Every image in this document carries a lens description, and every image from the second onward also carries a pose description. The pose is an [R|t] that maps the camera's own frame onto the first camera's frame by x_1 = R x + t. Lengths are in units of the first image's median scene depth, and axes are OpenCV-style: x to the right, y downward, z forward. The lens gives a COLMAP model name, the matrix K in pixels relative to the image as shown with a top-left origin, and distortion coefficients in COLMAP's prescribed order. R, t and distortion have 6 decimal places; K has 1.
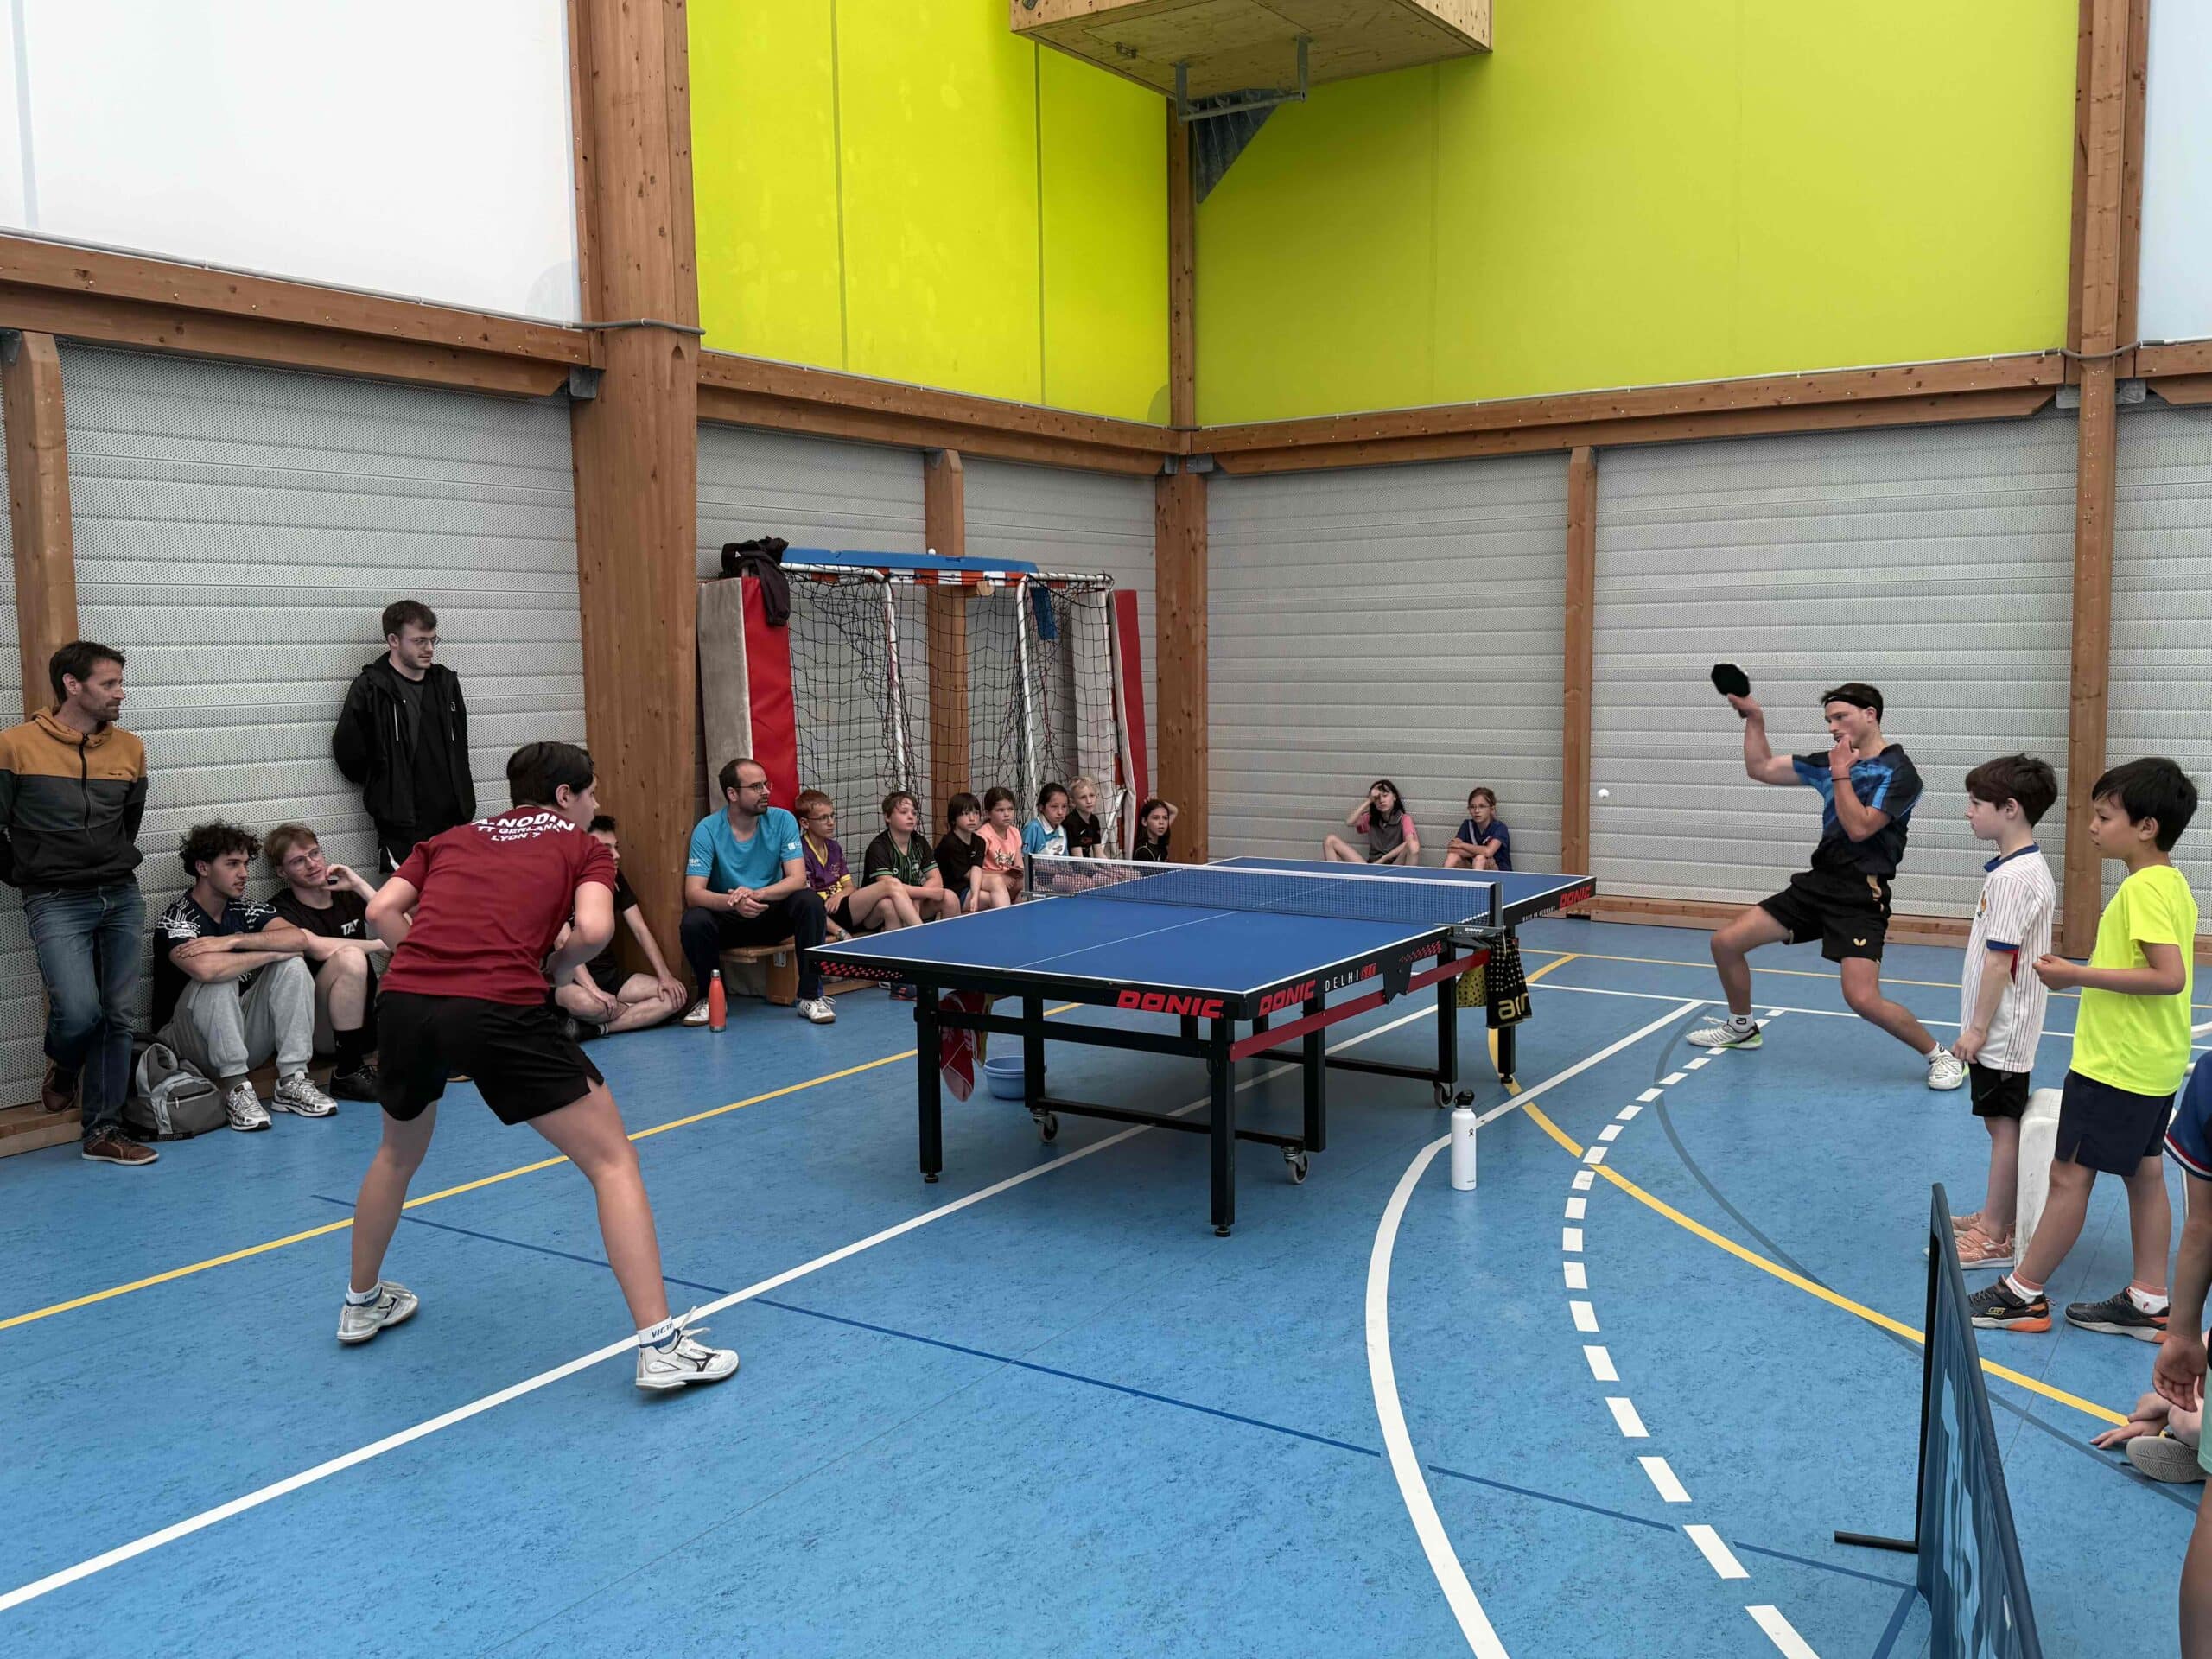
lens RADIAL K [[1858.2, 0, 1116.0], [0, 1858.2, 848.1], [0, 0, 1]] dist [0.079492, -0.100675]
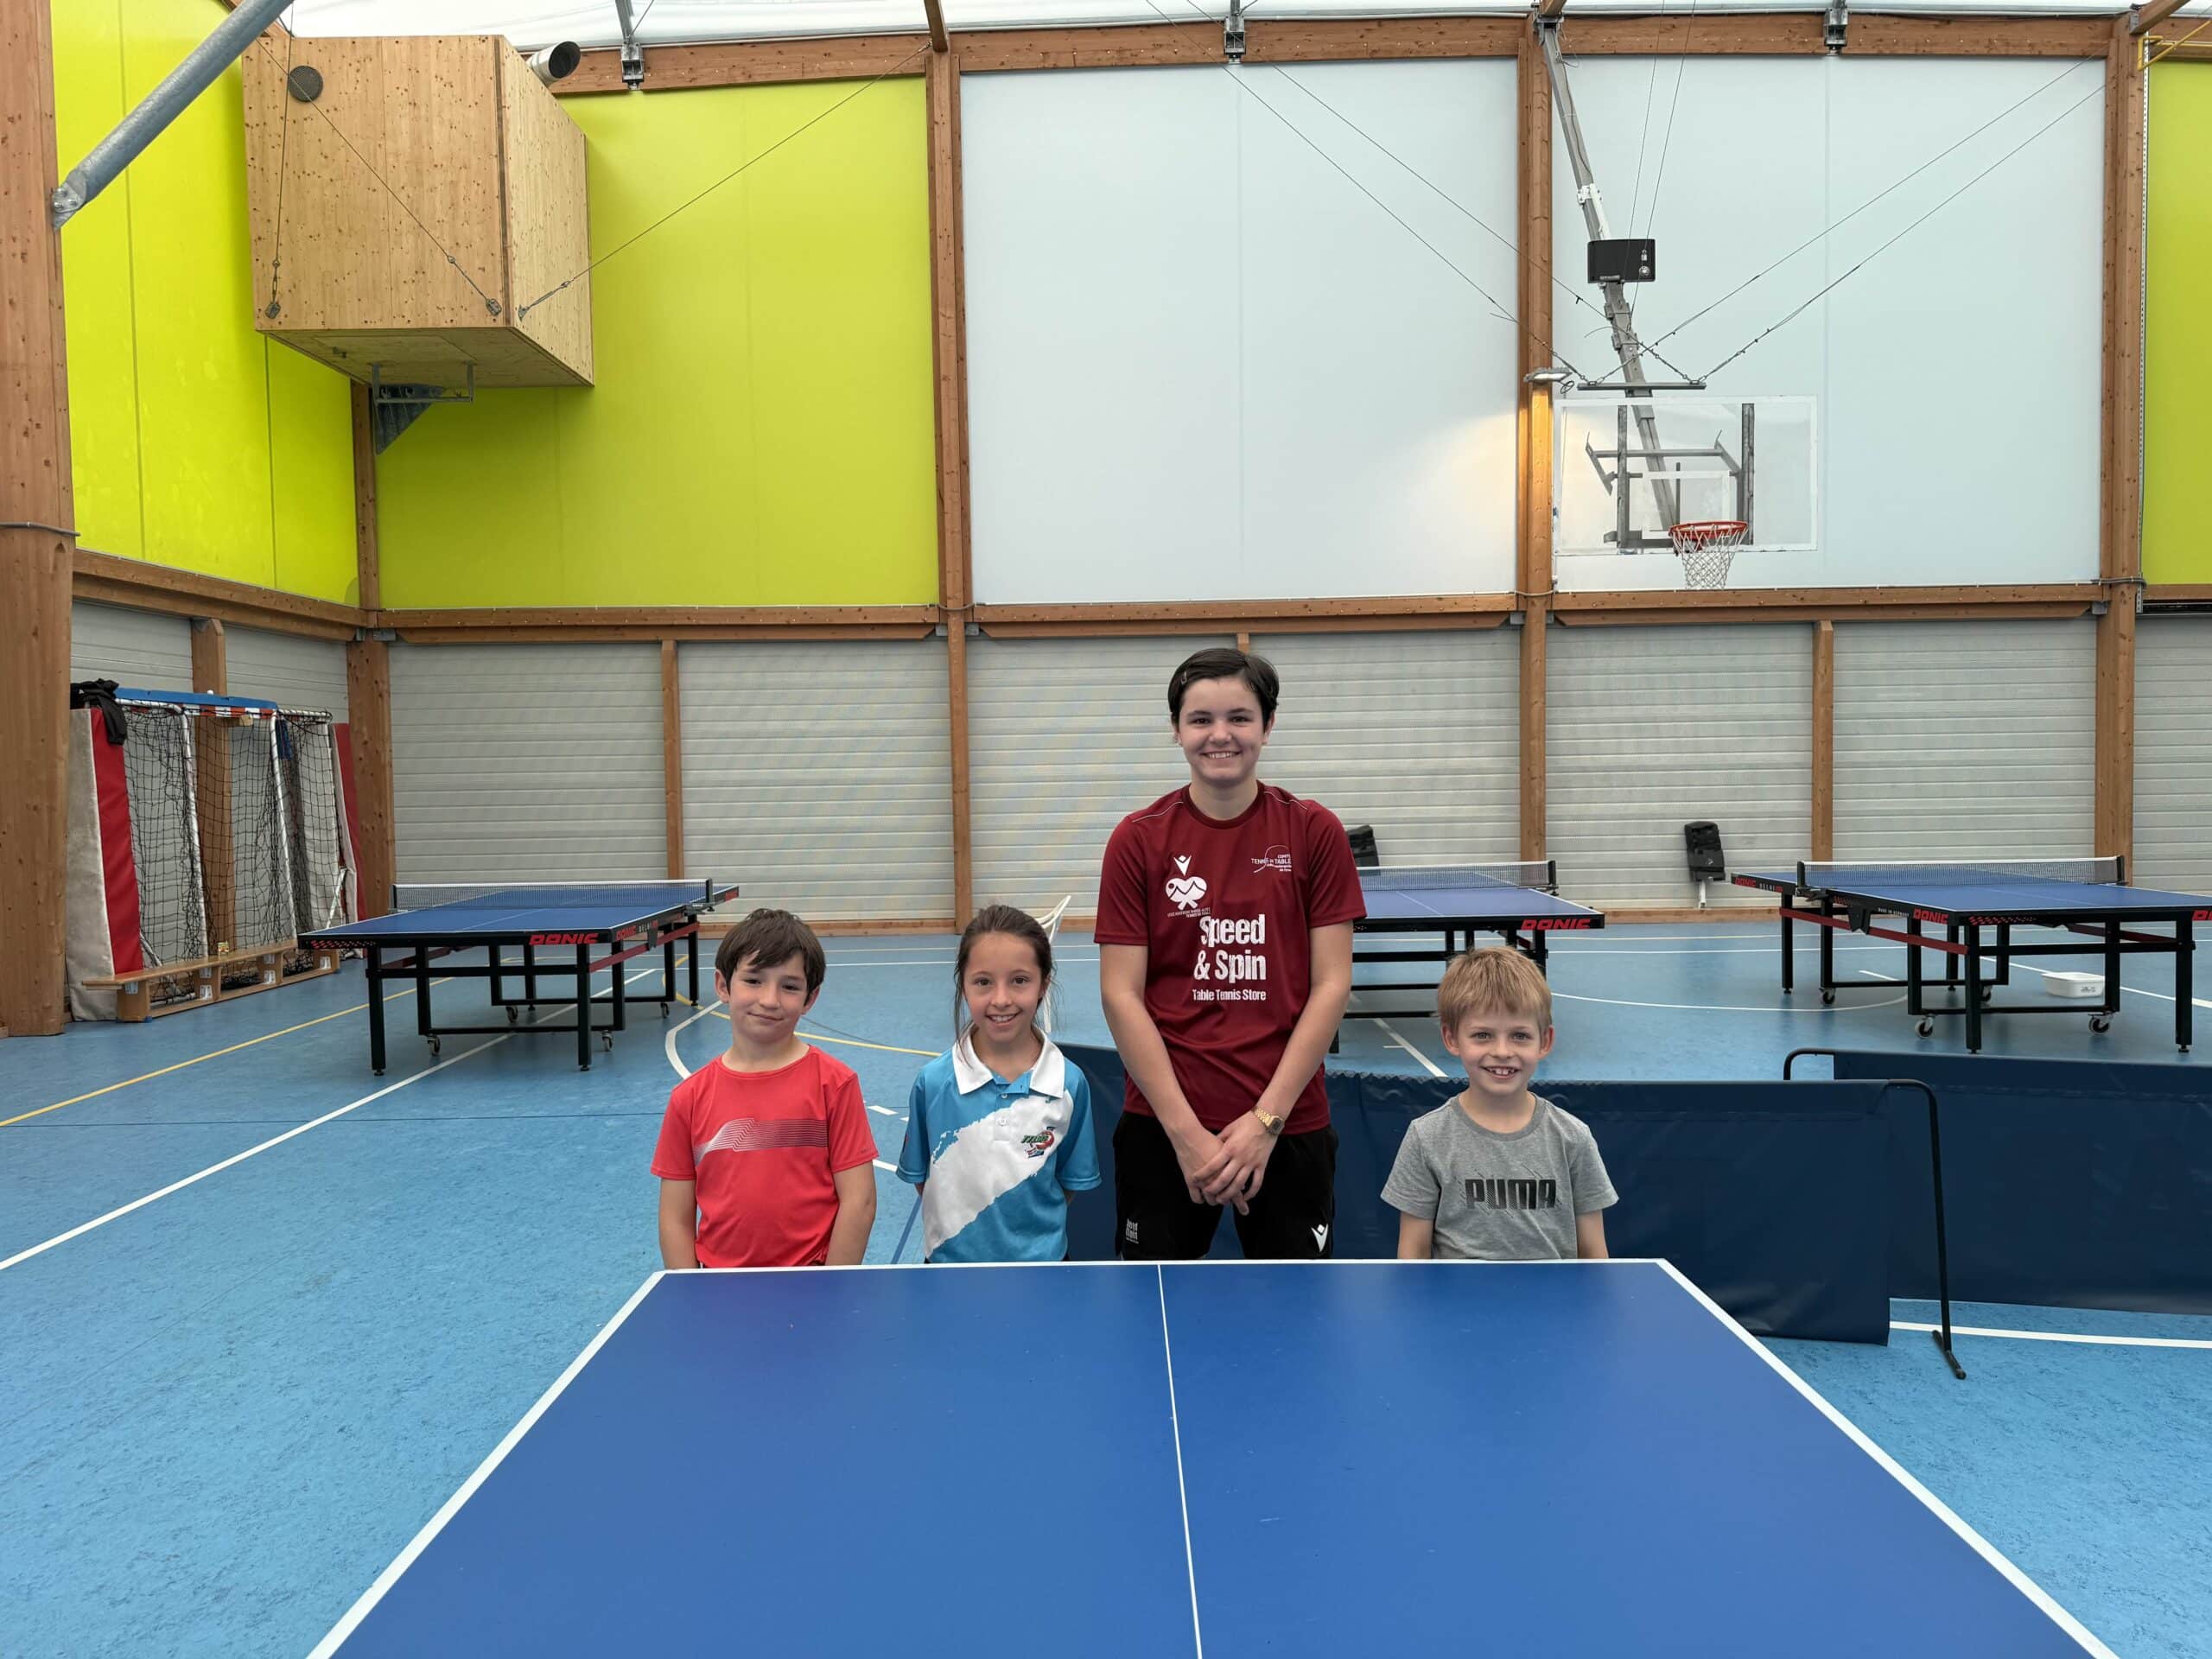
lens RADIAL K [[1593.2, 0, 1086.6], [0, 1593.2, 818.6], [0, 0, 1]] dist [0.019841, -0.022368]
pose [[0.837150, -0.014678, 0.546776, -0.228609], [0.062437, 0.995670, -0.068866, 0.059430], [-0.543398, 0.091790, 0.834442, -0.355009]]
